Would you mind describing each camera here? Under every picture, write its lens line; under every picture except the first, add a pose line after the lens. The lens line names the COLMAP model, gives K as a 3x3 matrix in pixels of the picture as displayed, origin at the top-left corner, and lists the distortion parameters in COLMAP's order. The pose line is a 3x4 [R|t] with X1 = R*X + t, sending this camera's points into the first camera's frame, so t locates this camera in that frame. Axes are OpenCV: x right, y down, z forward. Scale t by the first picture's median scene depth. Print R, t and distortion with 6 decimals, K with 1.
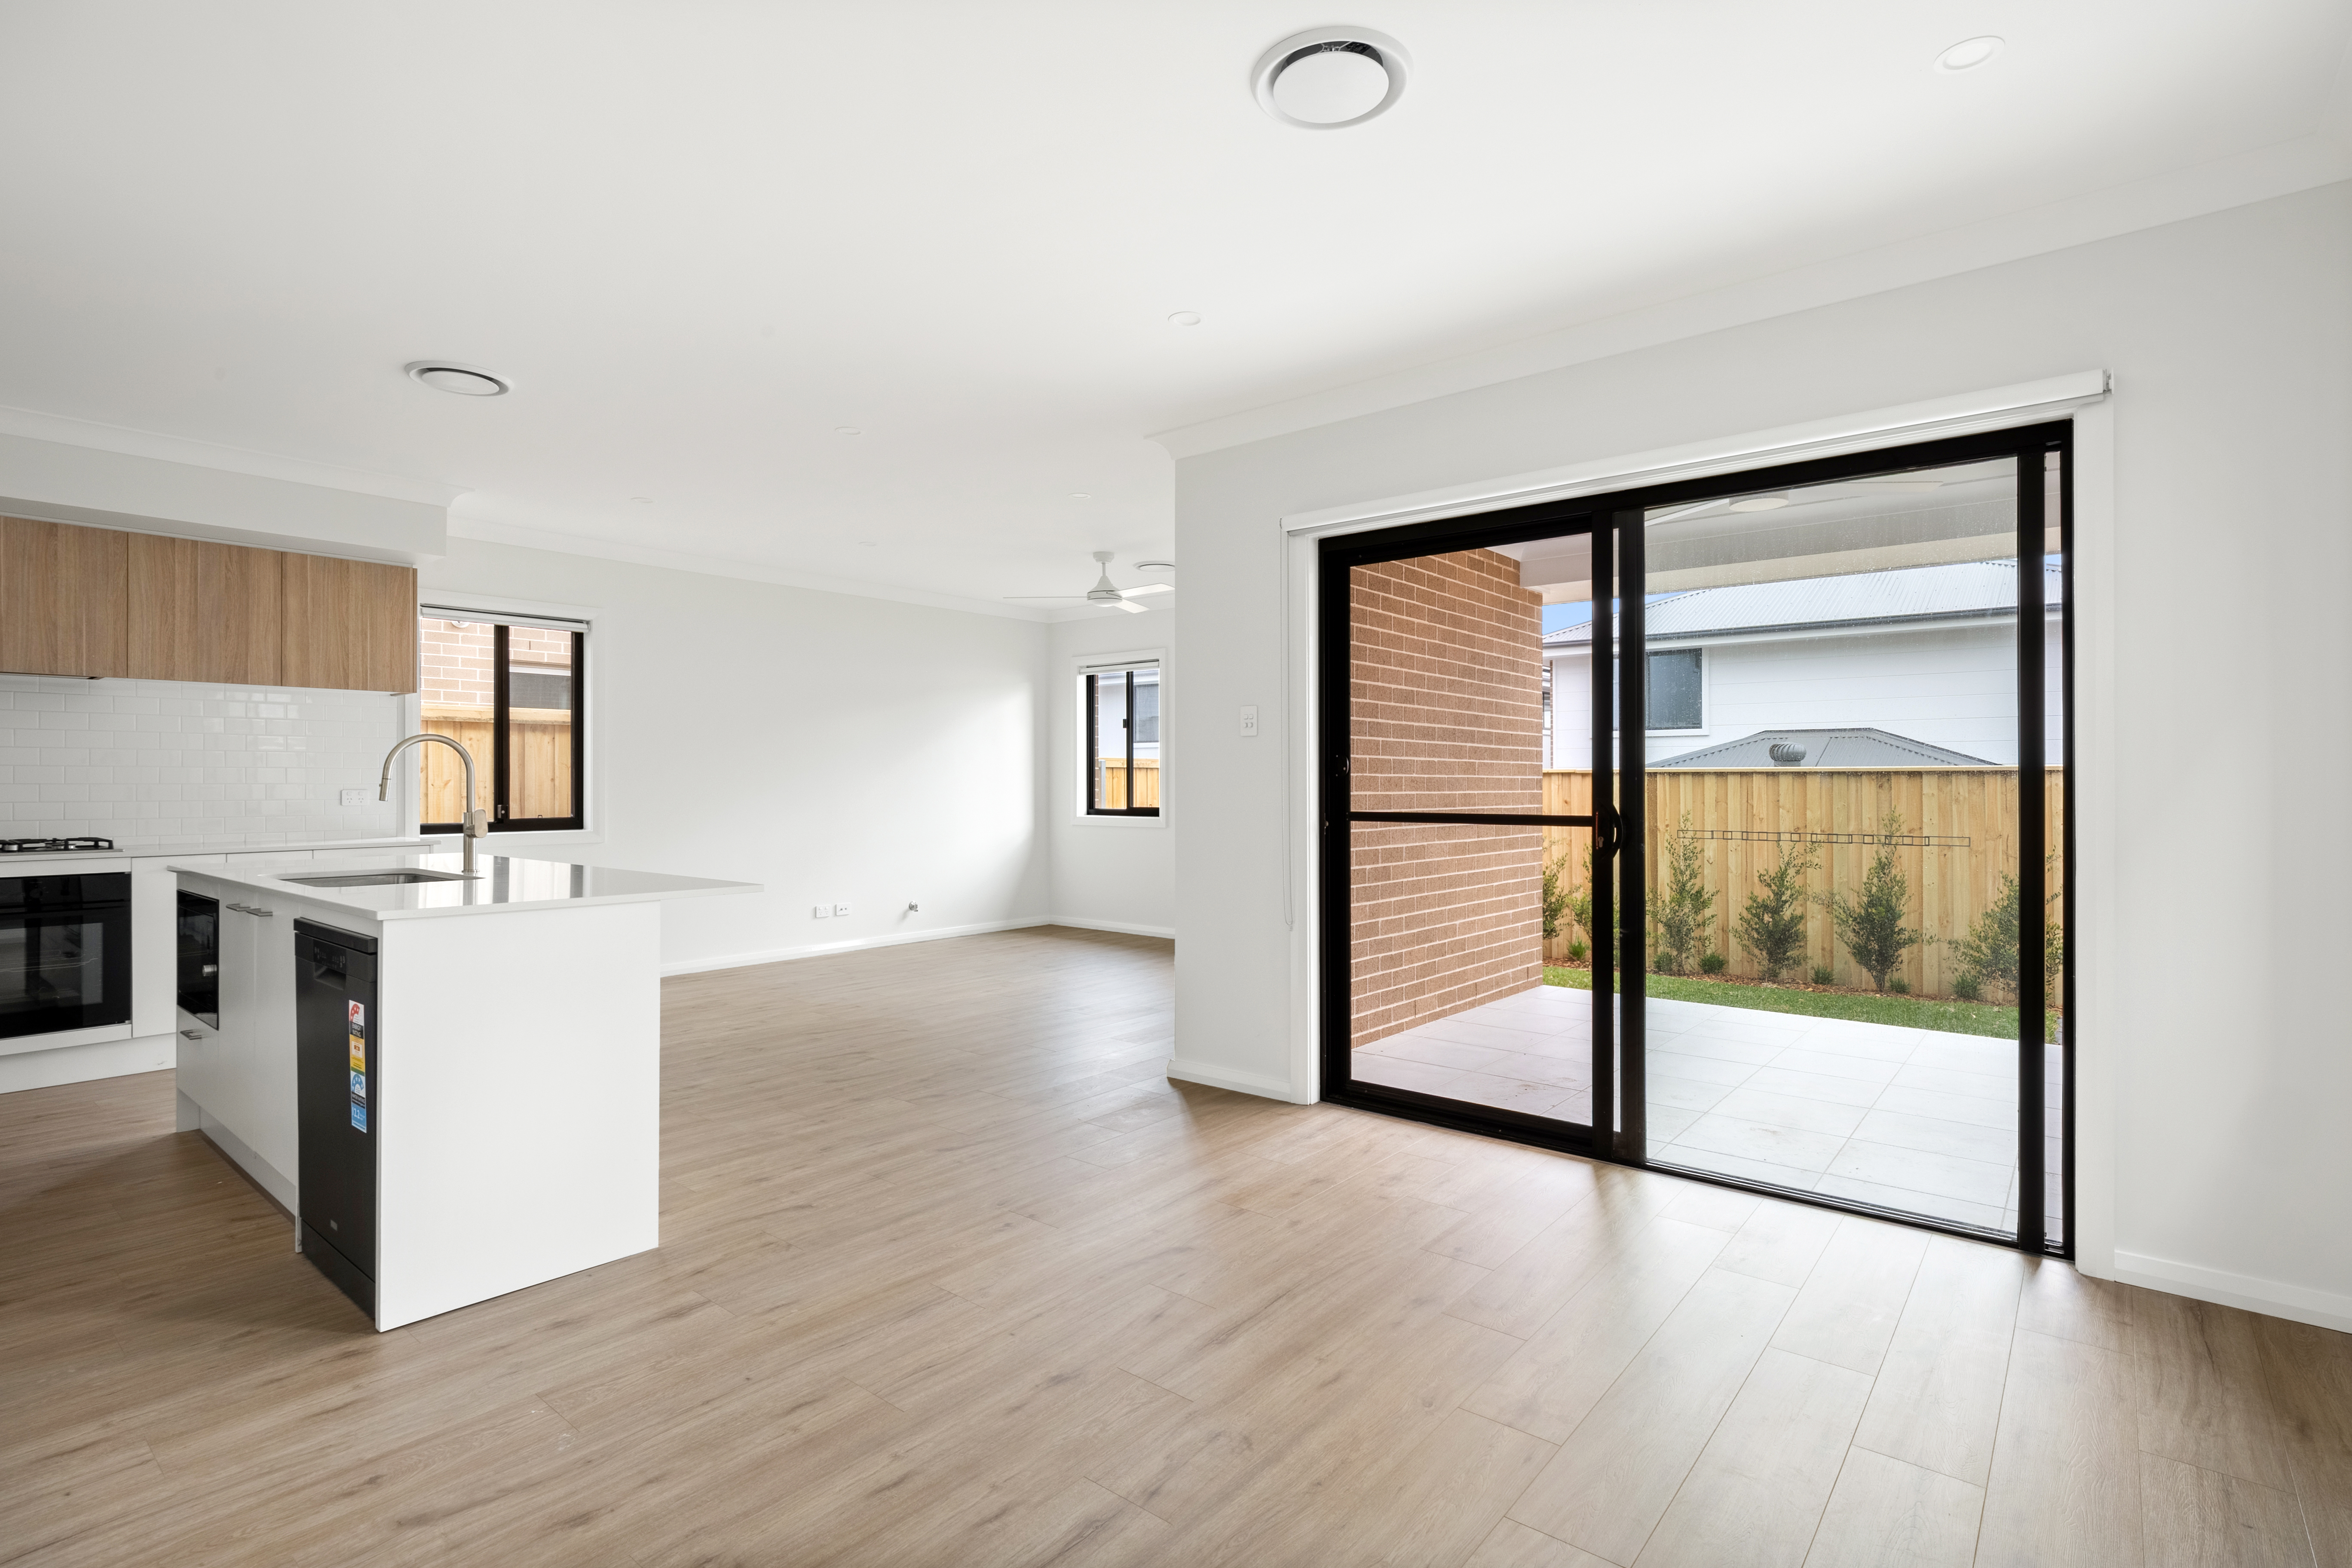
lens RADIAL K [[1136.9, 0, 1176.0], [0, 1136.9, 784.0], [0, 0, 1]] dist [-0.000011, -0.000225]
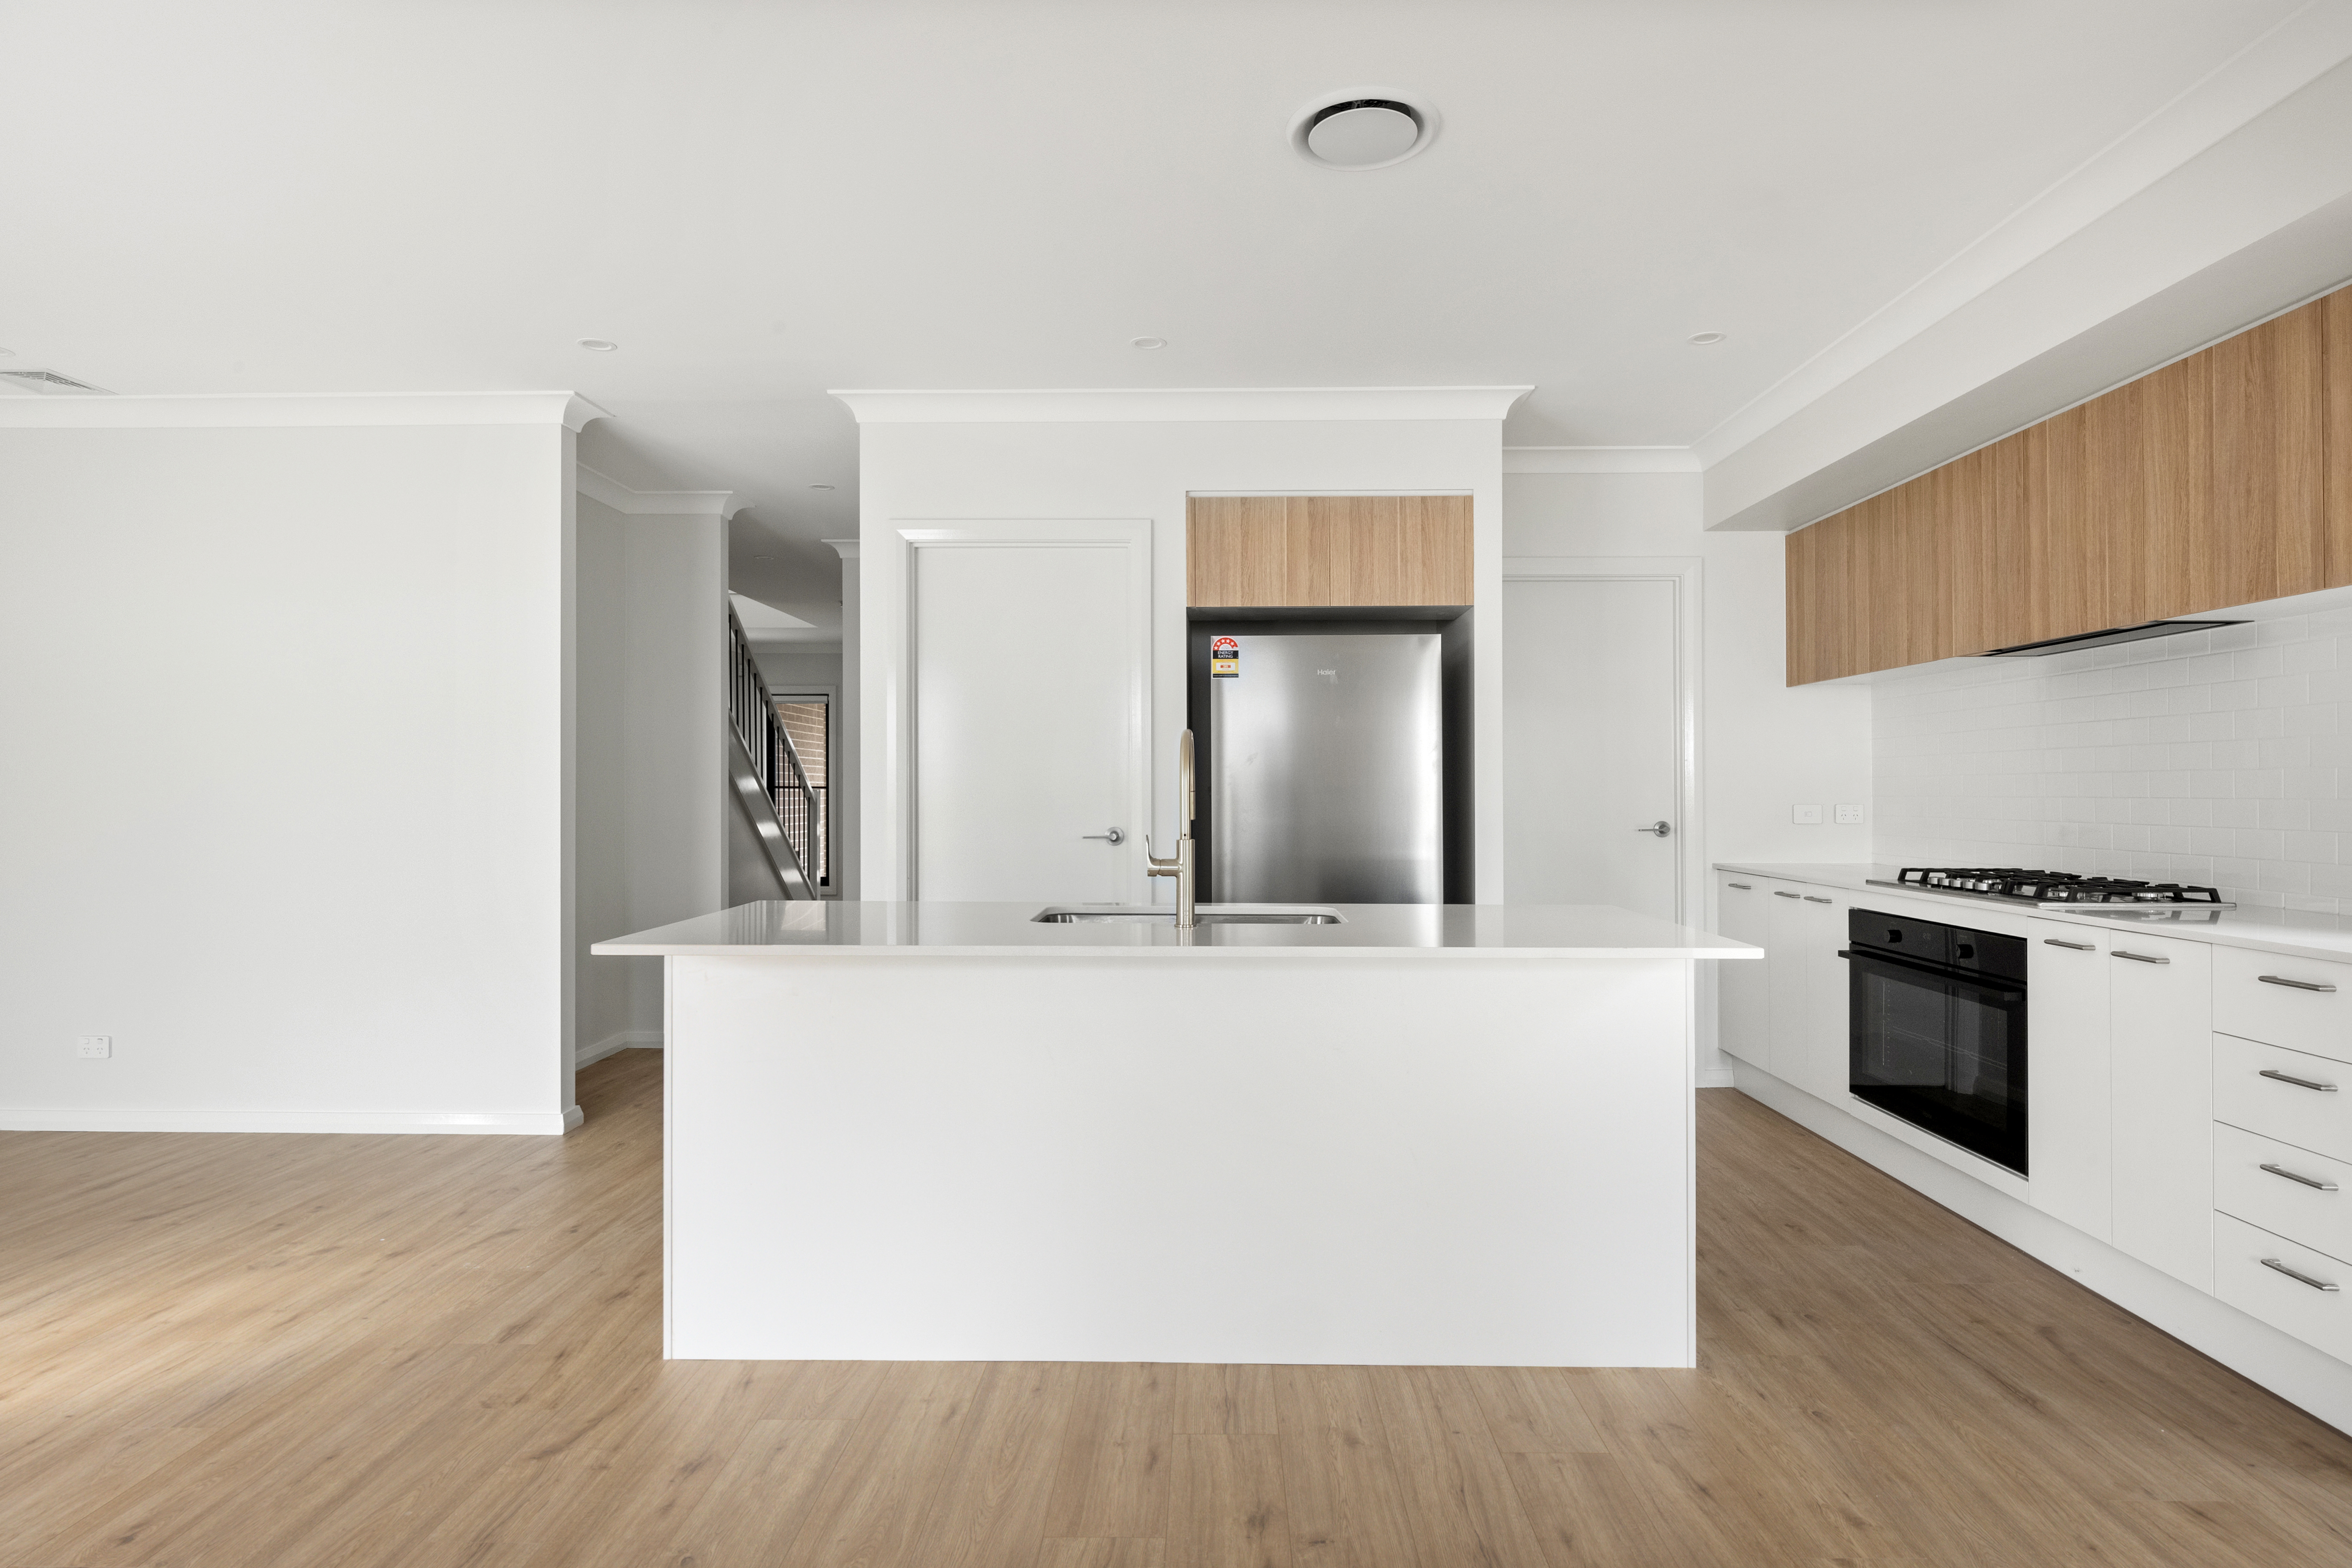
lens RADIAL K [[1292.4, 0, 1176.0], [0, 1292.4, 784.0], [0, 0, 1]] dist [-0.001559, 0.000124]
pose [[-0.790122, -0.005078, -0.612928, -0.109633], [-0.002618, 0.999985, -0.004910, -0.003761], [0.612943, -0.002274, -0.790124, 1.244369]]
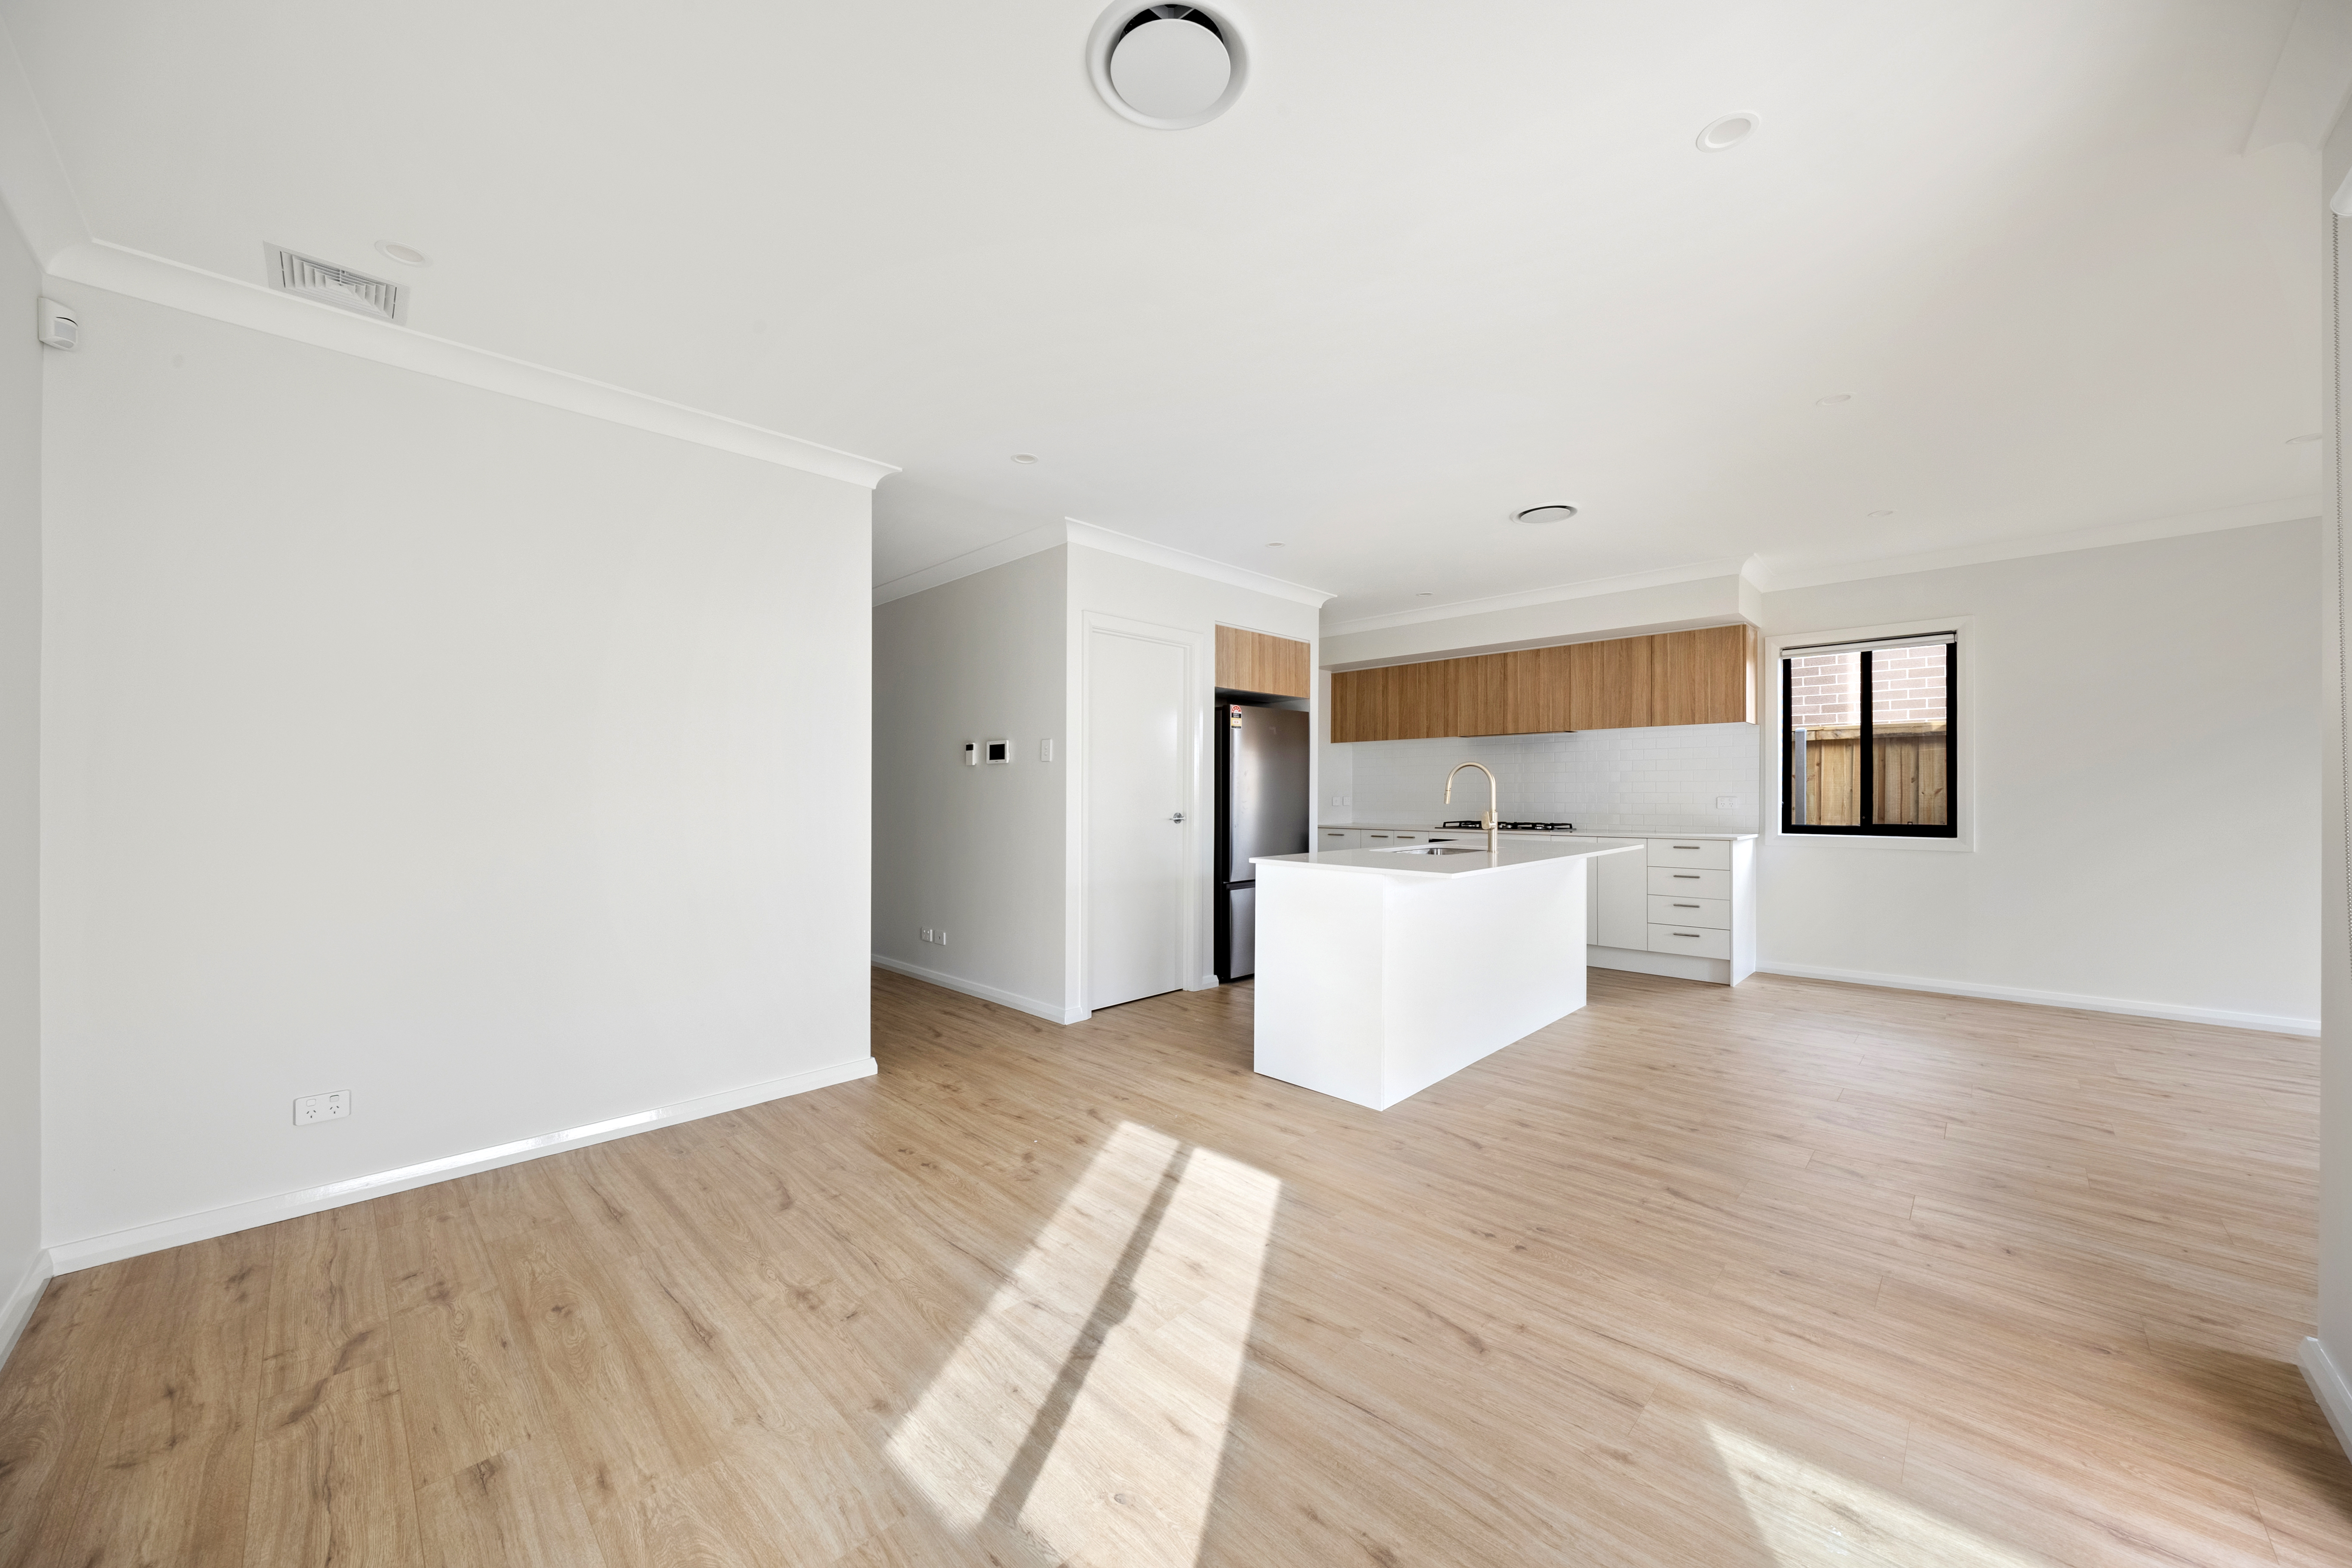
lens RADIAL K [[849.0, 0, 1158.2], [0, 849.0, 798.8], [0, 0, 1]] dist [0.000832, -0.000023]
pose [[-0.100031, 0.007709, -0.994954, 0.414790], [0.001825, 0.999970, 0.007564, -0.002126], [0.994983, -0.001059, -0.100042, 0.521591]]
